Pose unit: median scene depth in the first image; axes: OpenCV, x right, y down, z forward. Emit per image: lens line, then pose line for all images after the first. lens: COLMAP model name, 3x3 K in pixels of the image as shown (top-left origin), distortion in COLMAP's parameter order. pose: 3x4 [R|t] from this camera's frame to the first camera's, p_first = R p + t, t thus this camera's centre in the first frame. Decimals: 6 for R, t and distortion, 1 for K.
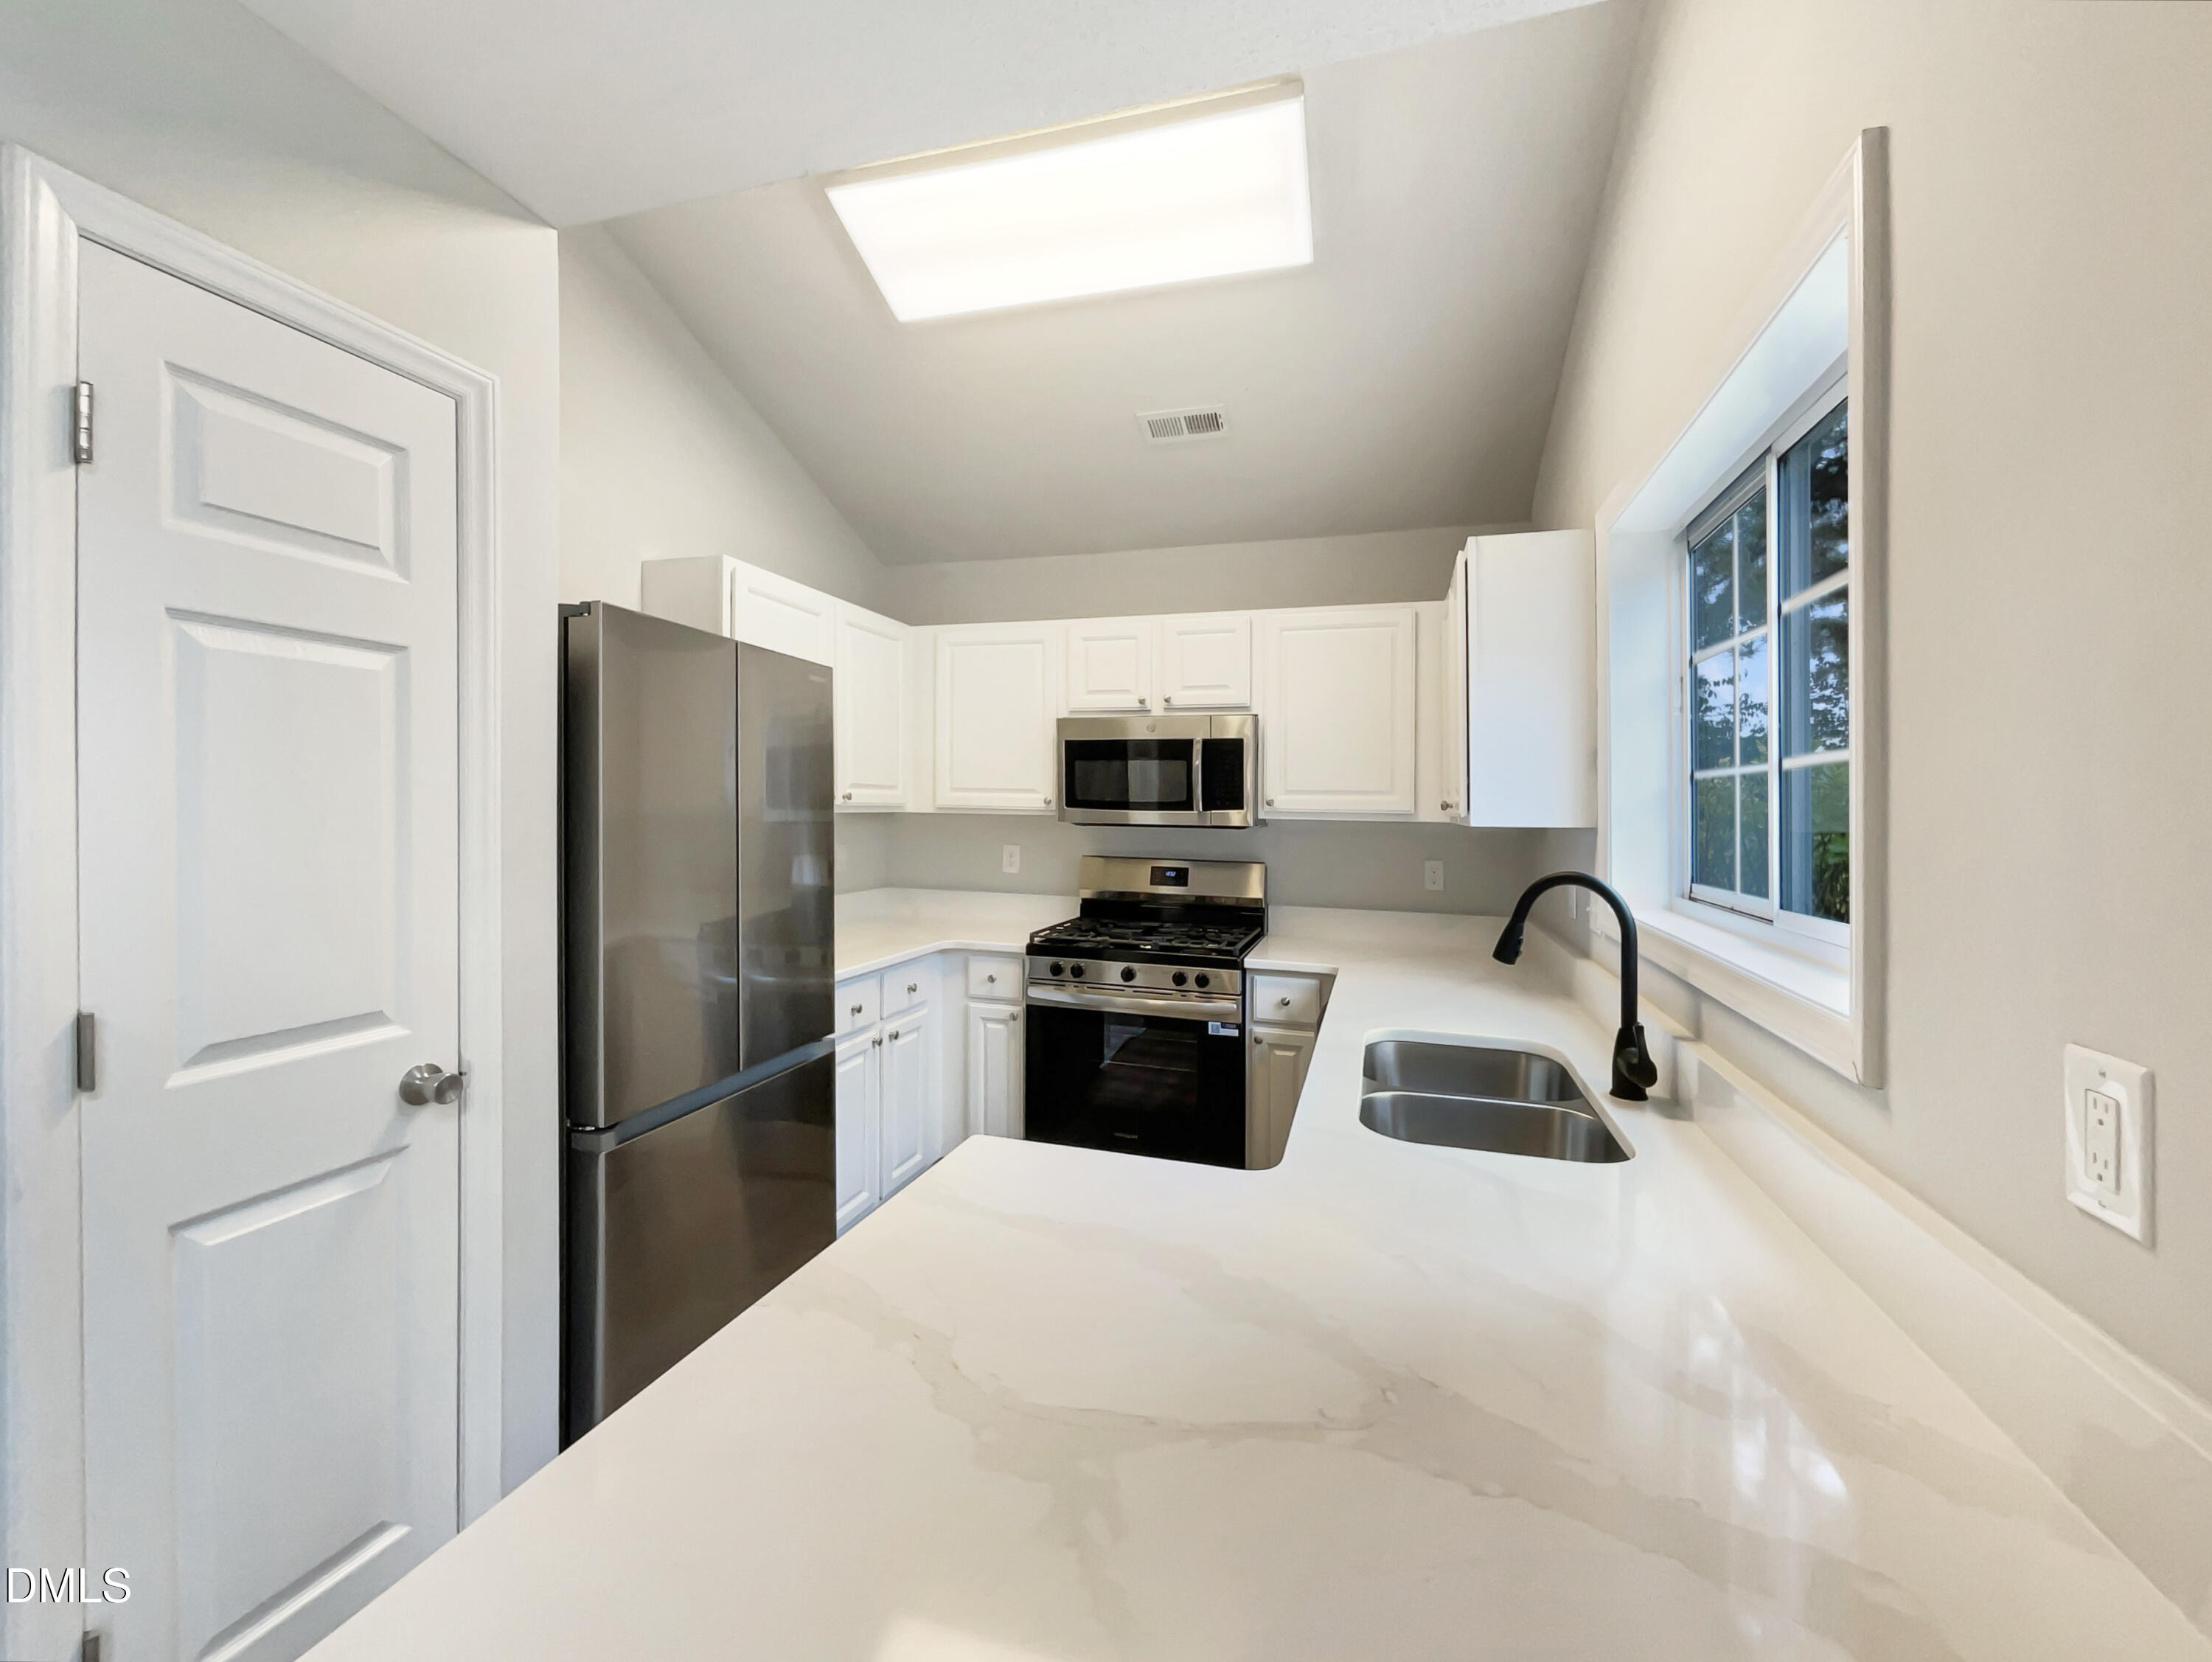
lens RADIAL K [[894.7, 0, 1106.0], [0, 894.7, 831.0], [0, 0, 1]] dist [-0.025647, 0.000134]
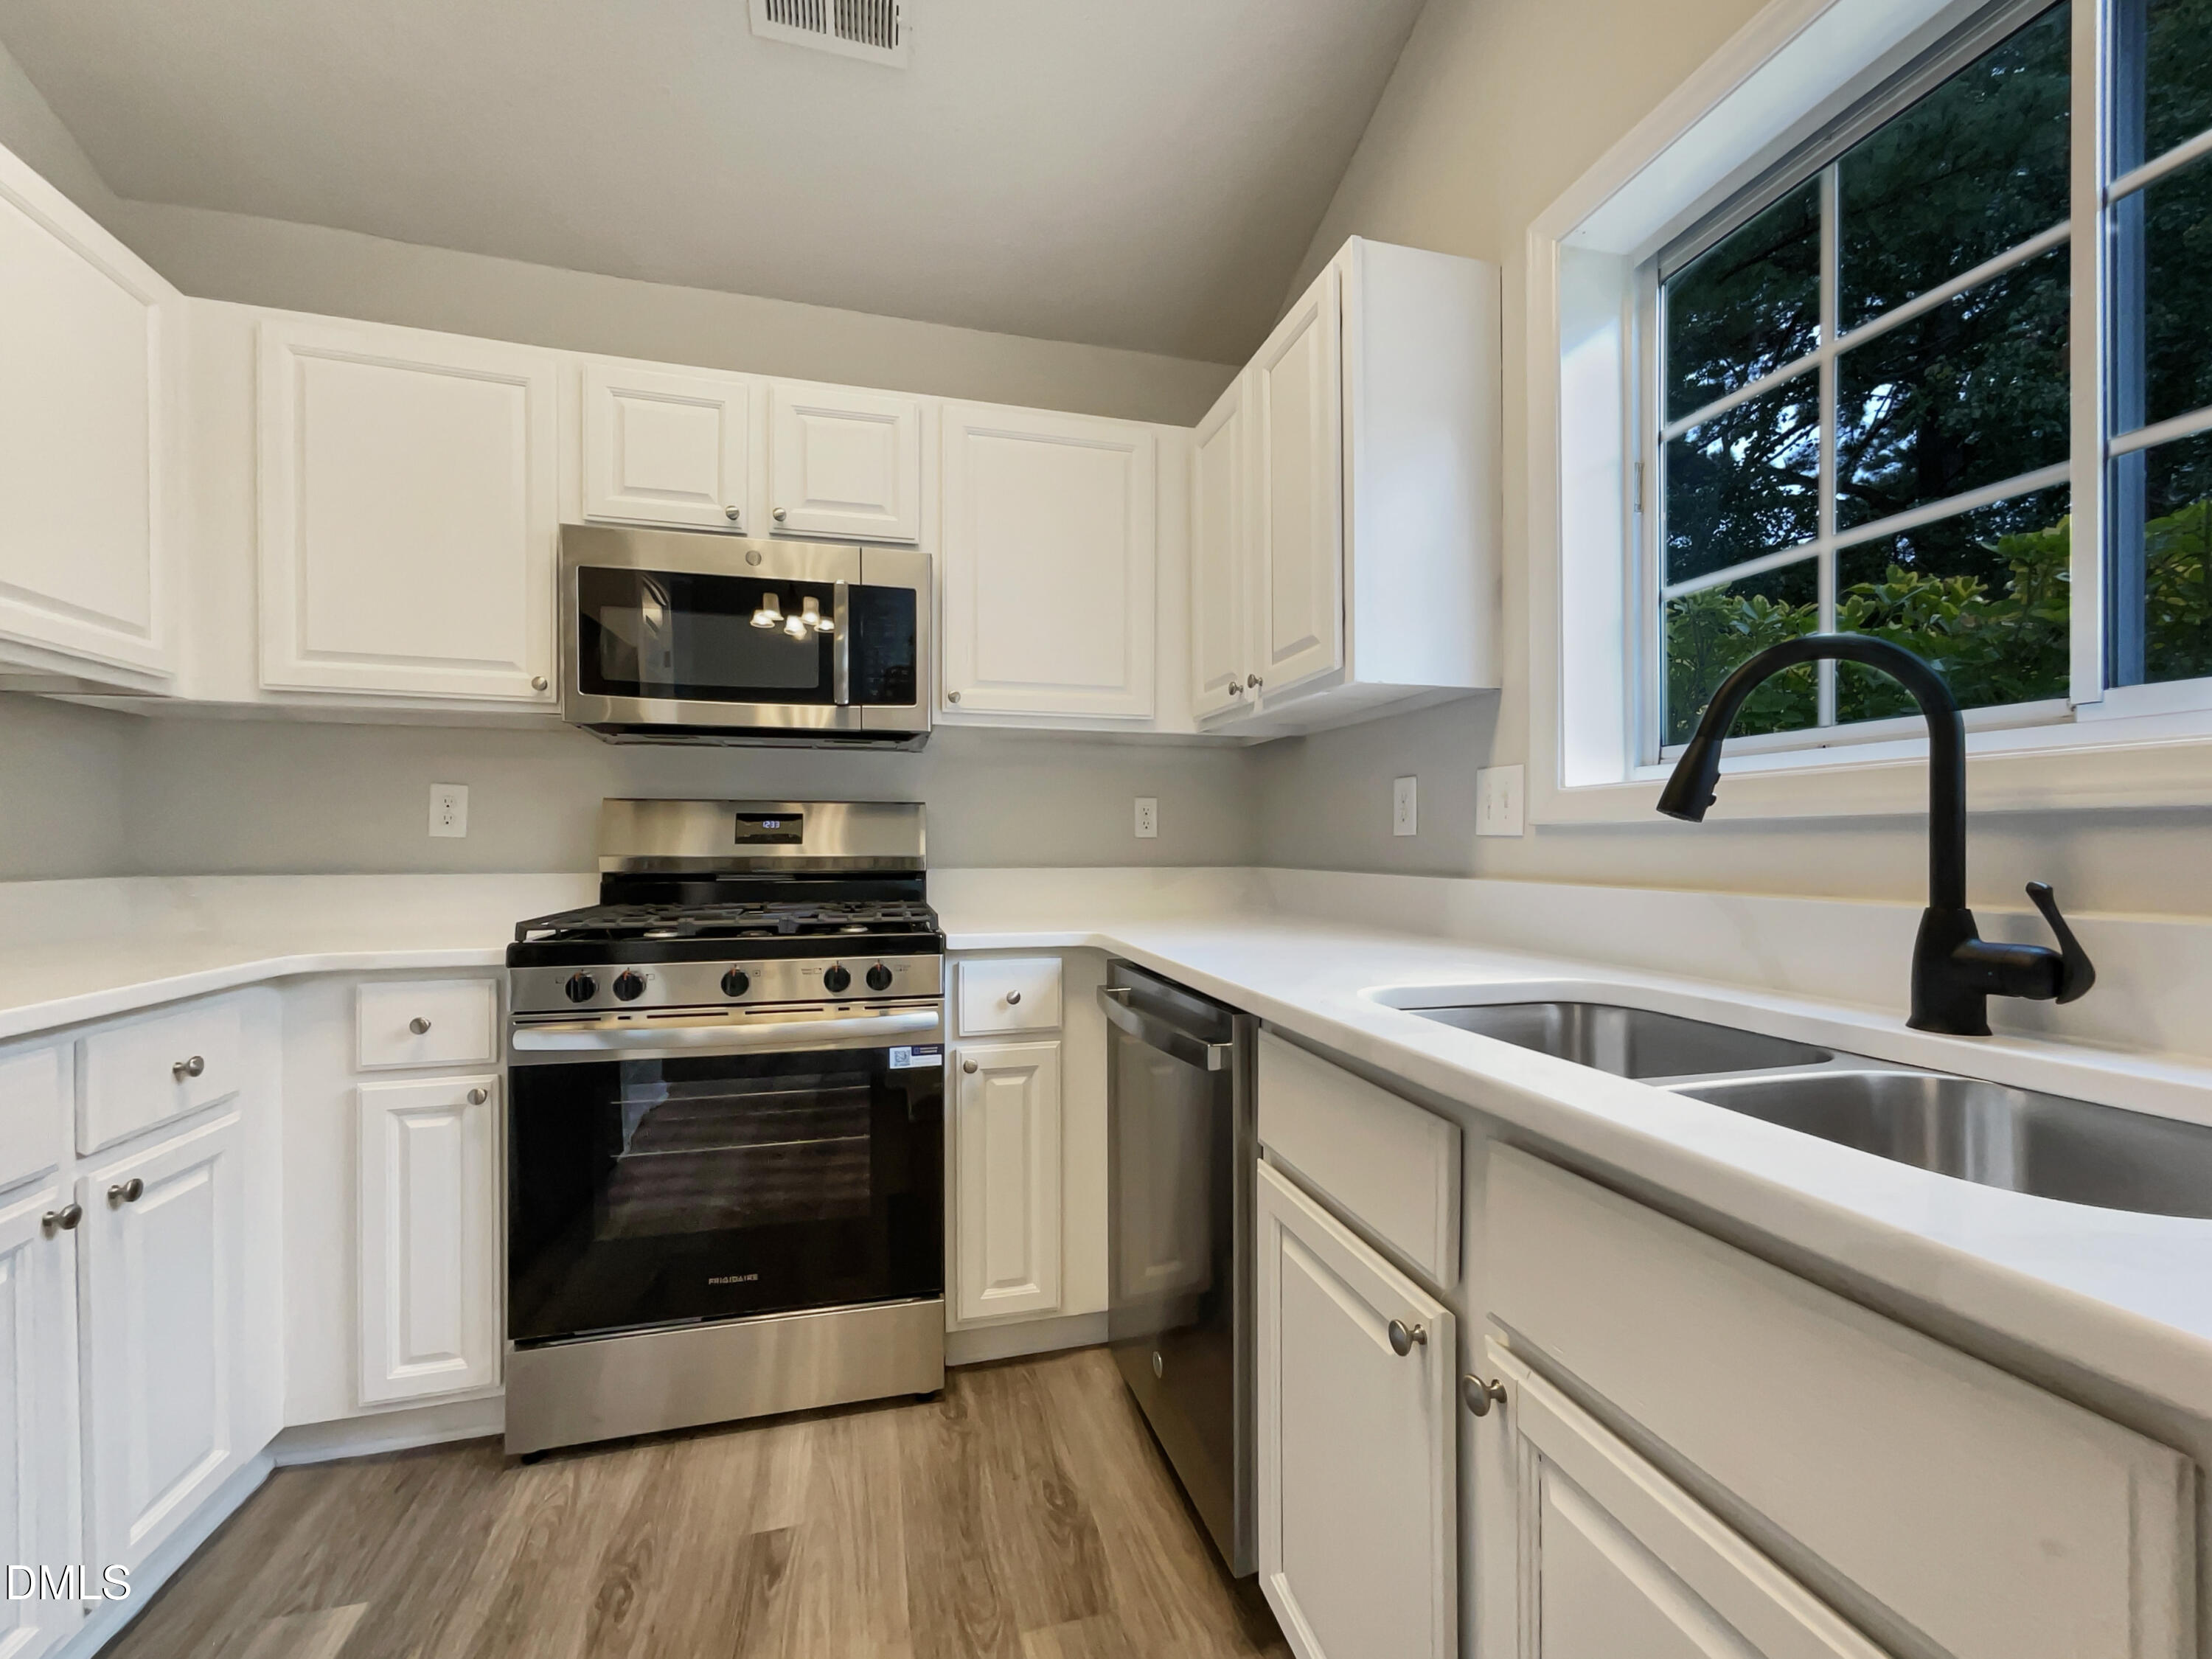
lens RADIAL K [[898.4, 0, 1116.9], [0, 898.4, 850.5], [0, 0, 1]] dist [-0.023959, 0.009703]
pose [[0.838973, -0.021319, 0.543756, -0.072600], [0.028743, 0.999574, -0.005159, 0.085920], [-0.543414, 0.019957, 0.839228, 0.398606]]
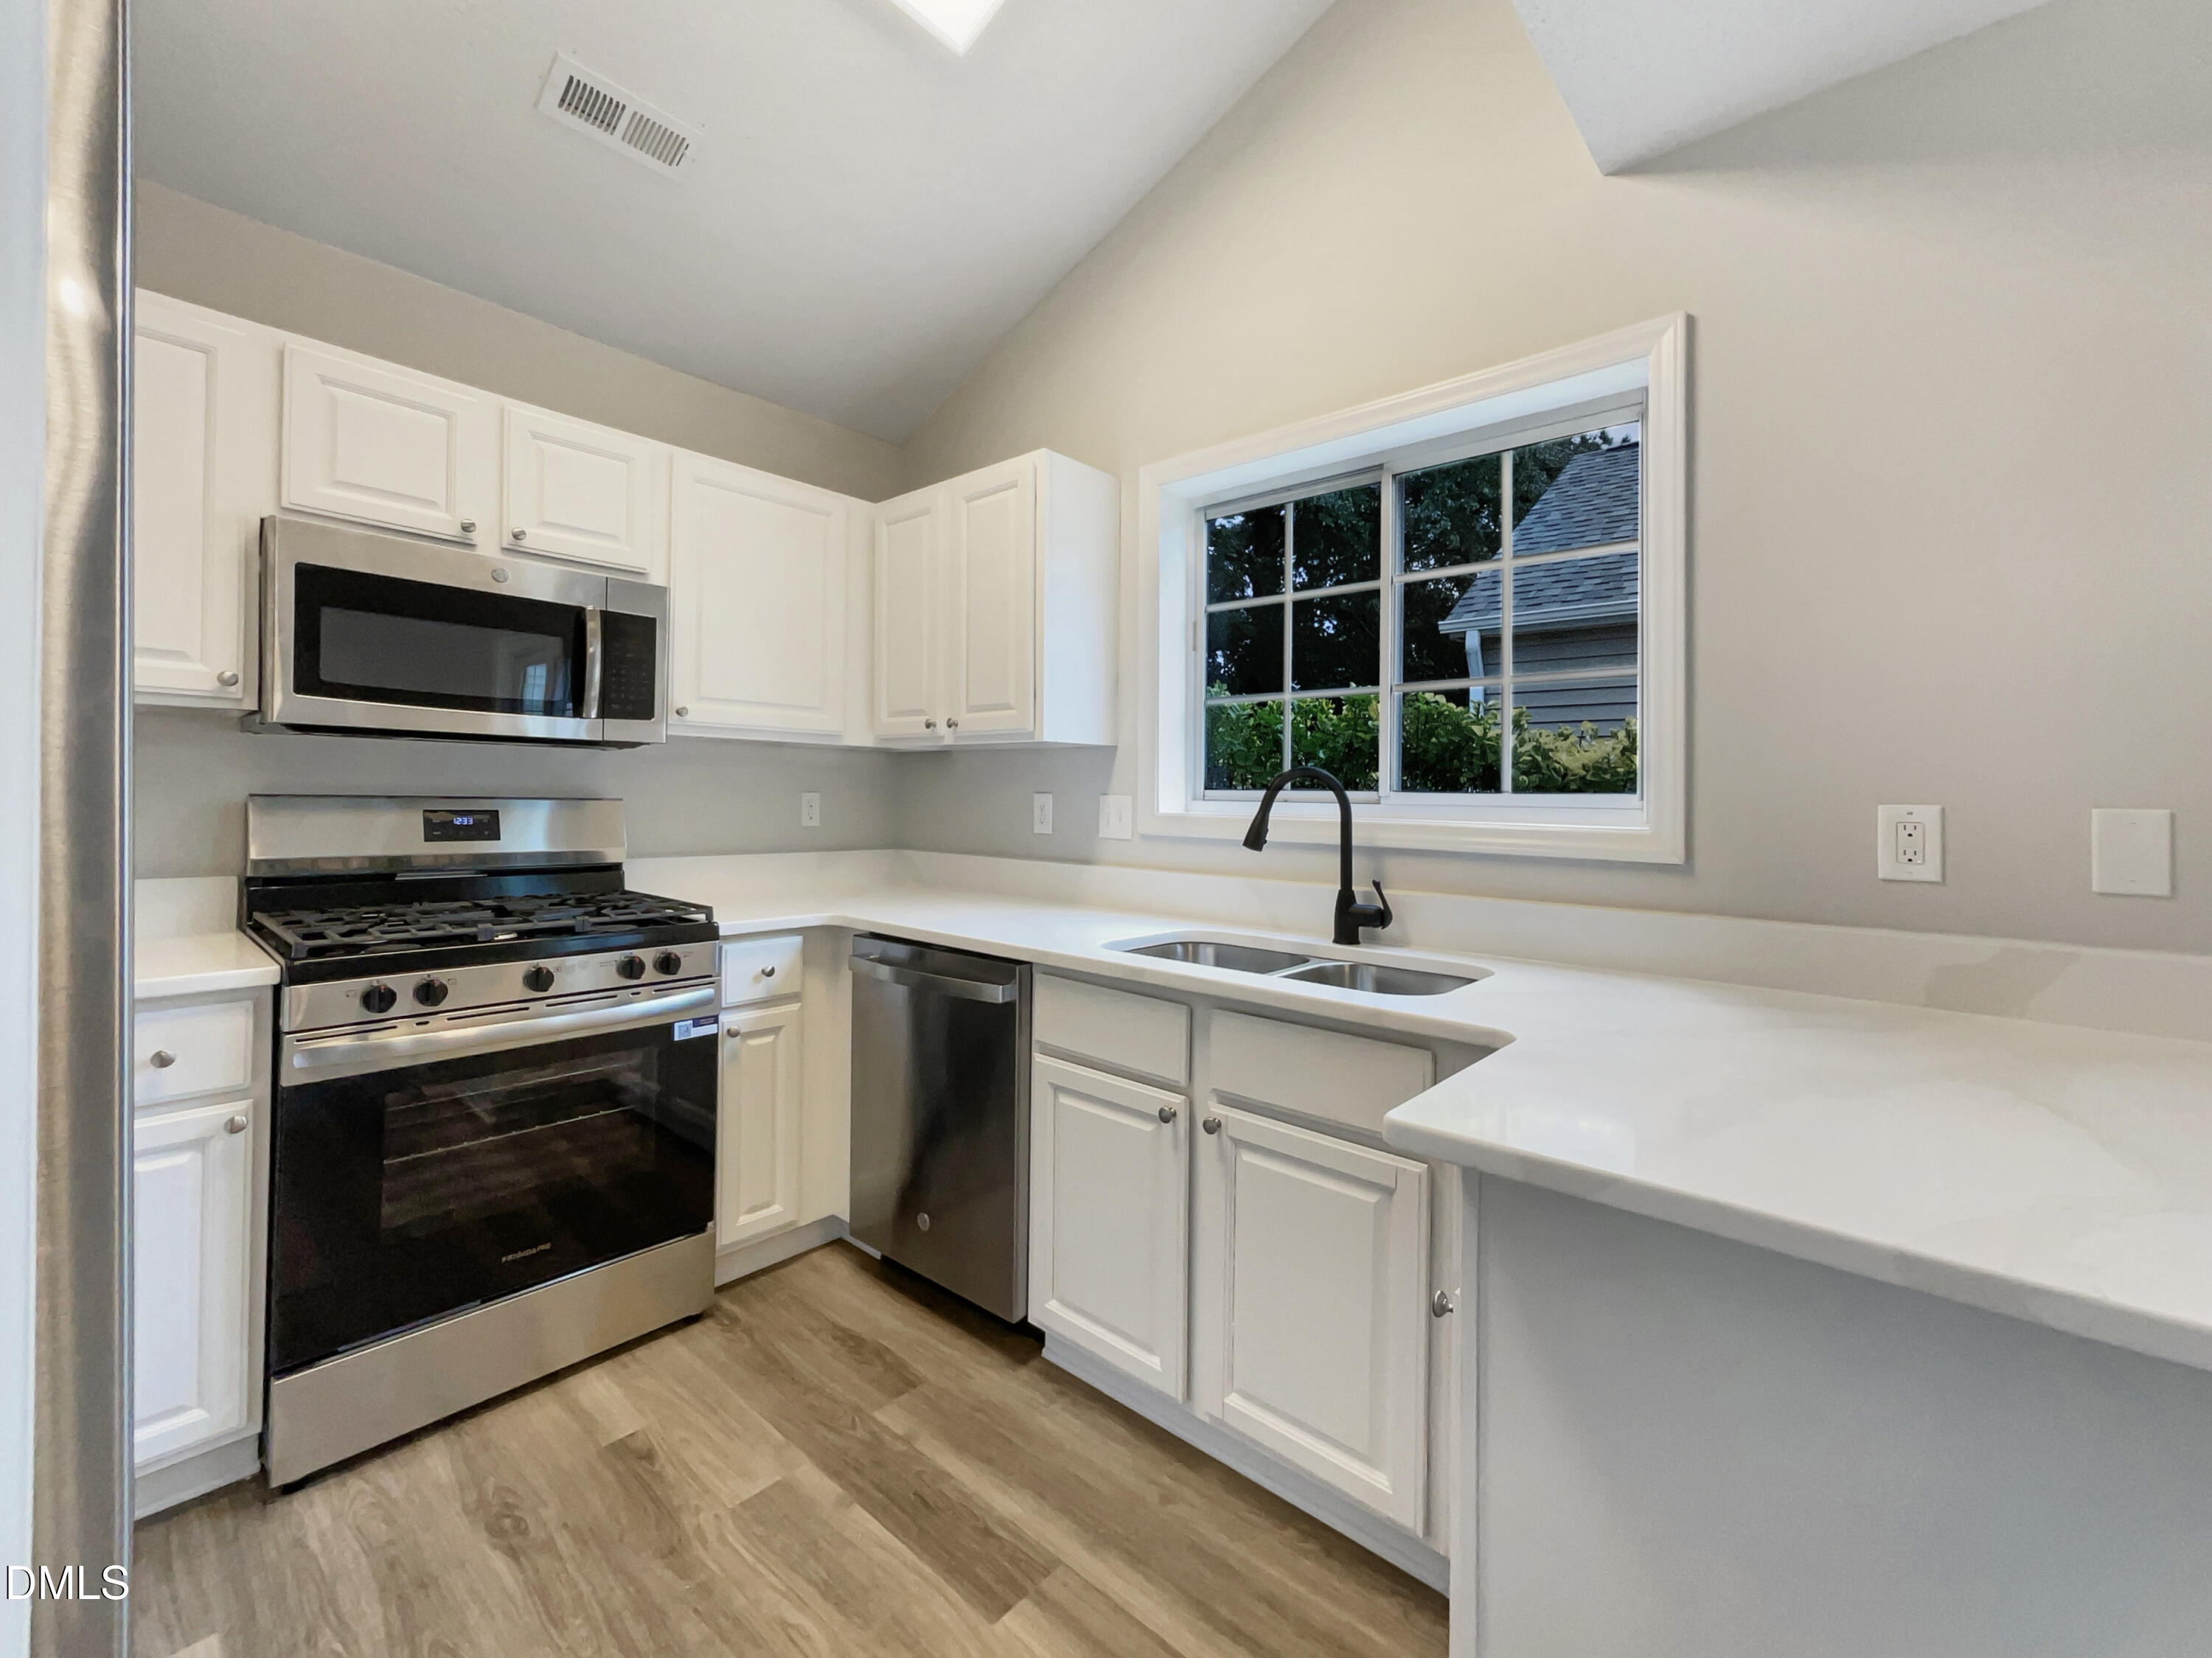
lens RADIAL K [[909.3, 0, 1101.1], [0, 909.3, 796.4], [0, 0, 1]] dist [-0.000040, -0.000443]
pose [[0.403738, -0.007621, 0.914843, -0.359007], [0.015242, 0.999883, 0.001603, 0.041267], [-0.914748, 0.013296, 0.403806, 0.388567]]
